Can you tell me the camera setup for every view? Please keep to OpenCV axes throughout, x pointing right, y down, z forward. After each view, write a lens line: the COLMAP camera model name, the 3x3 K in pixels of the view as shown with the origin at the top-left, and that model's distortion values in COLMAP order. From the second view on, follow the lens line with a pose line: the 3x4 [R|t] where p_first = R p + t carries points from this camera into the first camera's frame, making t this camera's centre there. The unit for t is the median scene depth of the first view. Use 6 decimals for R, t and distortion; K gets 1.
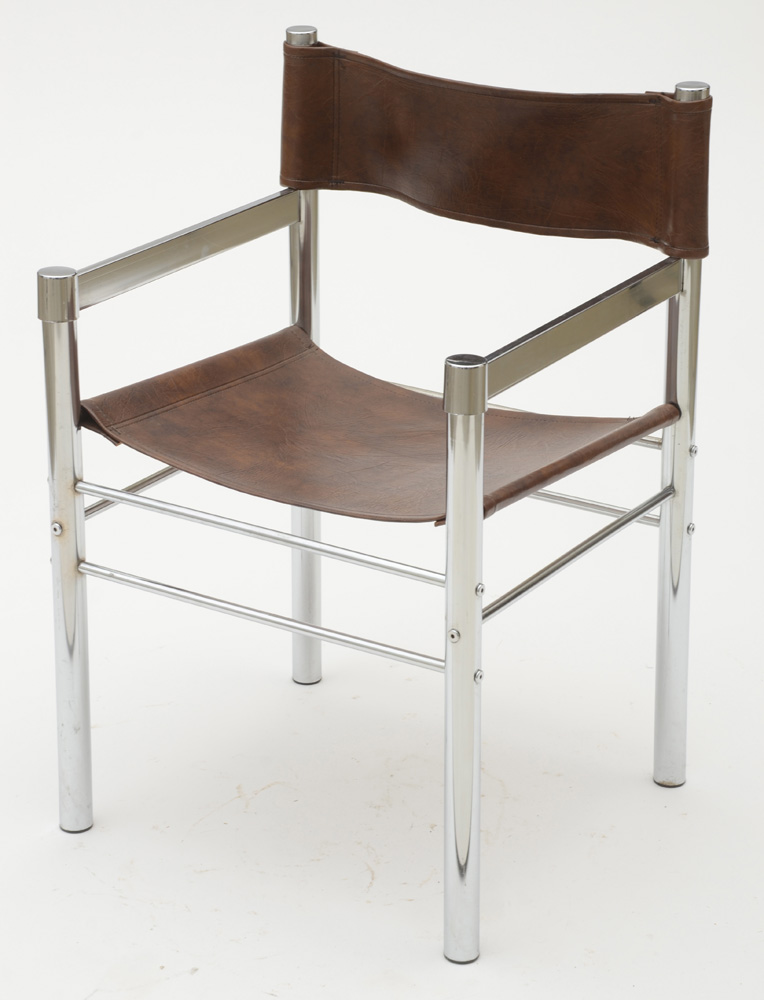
lens RADIAL K [[3238.3, 0, 379.2], [0, 3238.3, 489.1], [0, 0, 1]] dist [0.828789, 0.000000]
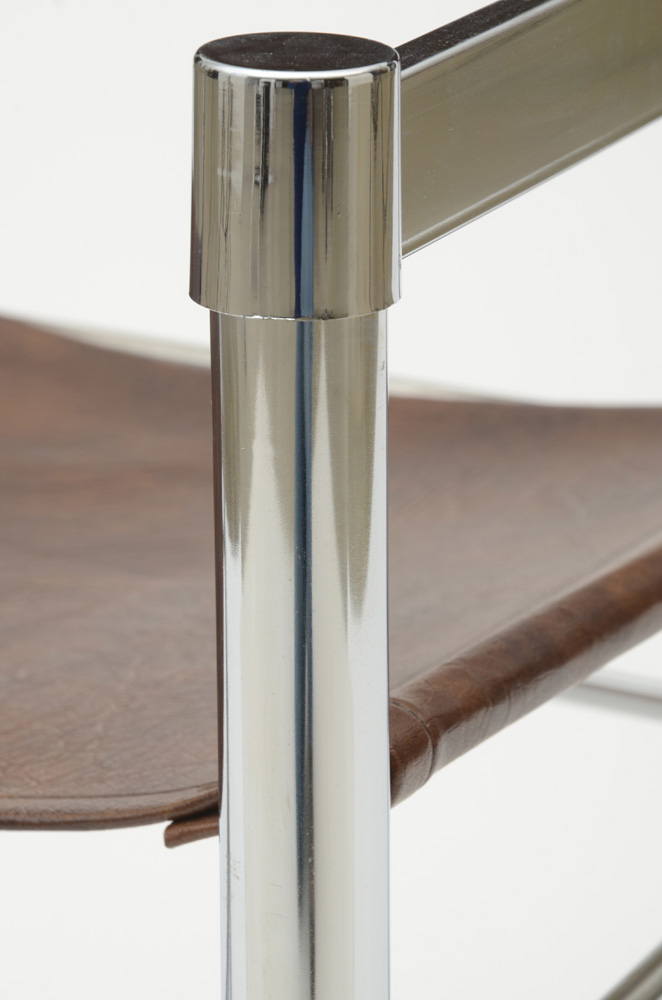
lens RADIAL K [[4461.2, 0, 331.7], [0, 4461.2, 499.8], [0, 0, 1]] dist [0.282501, 0.000000]
pose [[0.998658, -0.027847, 0.043666, 0.015340], [0.029566, 0.998793, -0.039231, 0.000264], [-0.042520, 0.040469, 0.998276, 0.683423]]
